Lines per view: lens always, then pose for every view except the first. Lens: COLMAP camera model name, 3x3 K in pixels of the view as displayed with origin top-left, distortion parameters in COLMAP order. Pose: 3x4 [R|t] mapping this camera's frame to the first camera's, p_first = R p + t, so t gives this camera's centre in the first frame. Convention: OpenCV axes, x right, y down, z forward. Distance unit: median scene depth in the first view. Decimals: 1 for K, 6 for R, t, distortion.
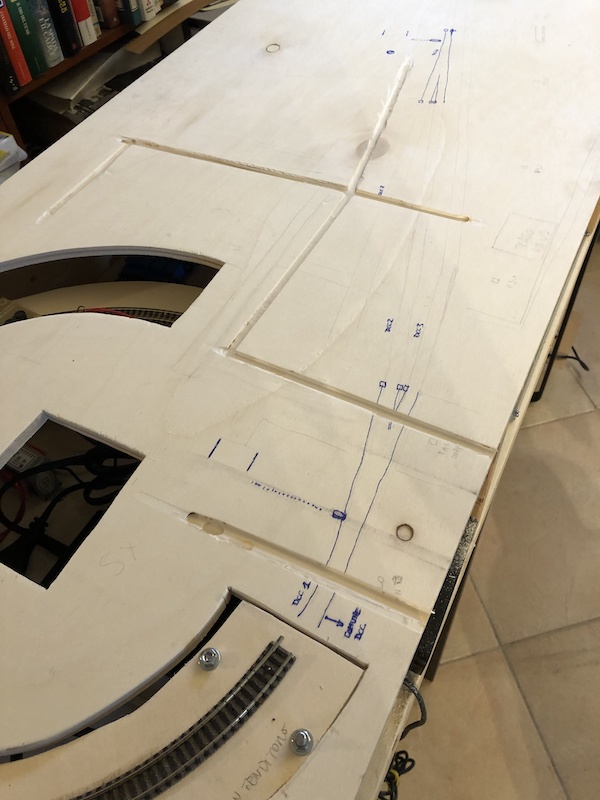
lens RADIAL K [[658.2, 0, 300.0], [0, 658.2, 400.0], [0, 0, 1]] dist [0.005505, -0.014889]
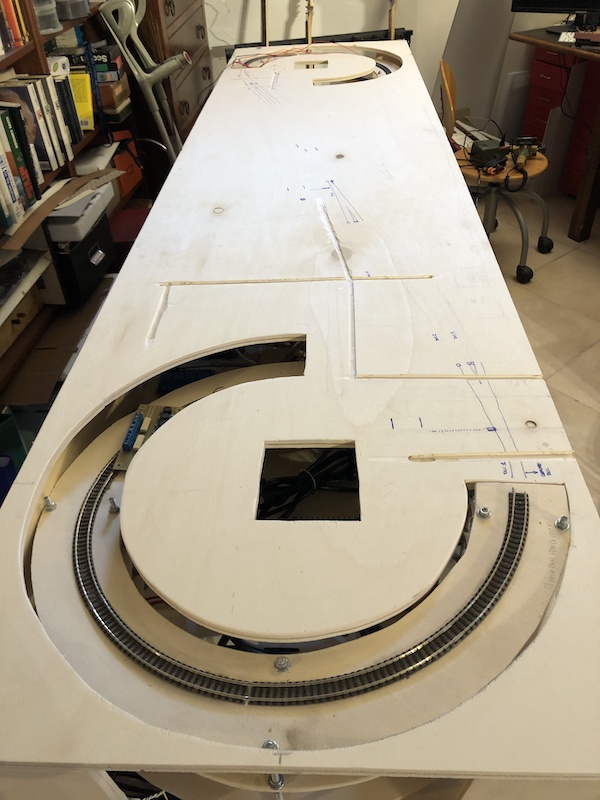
lens RADIAL K [[658.2, 0, 300.0], [0, 658.2, 400.0], [0, 0, 1]] dist [0.005505, -0.014889]
pose [[0.903300, -0.251926, 0.347249, -0.742094], [0.325475, 0.929751, -0.172133, 0.190067], [-0.279490, 0.268508, 0.921840, -0.315218]]
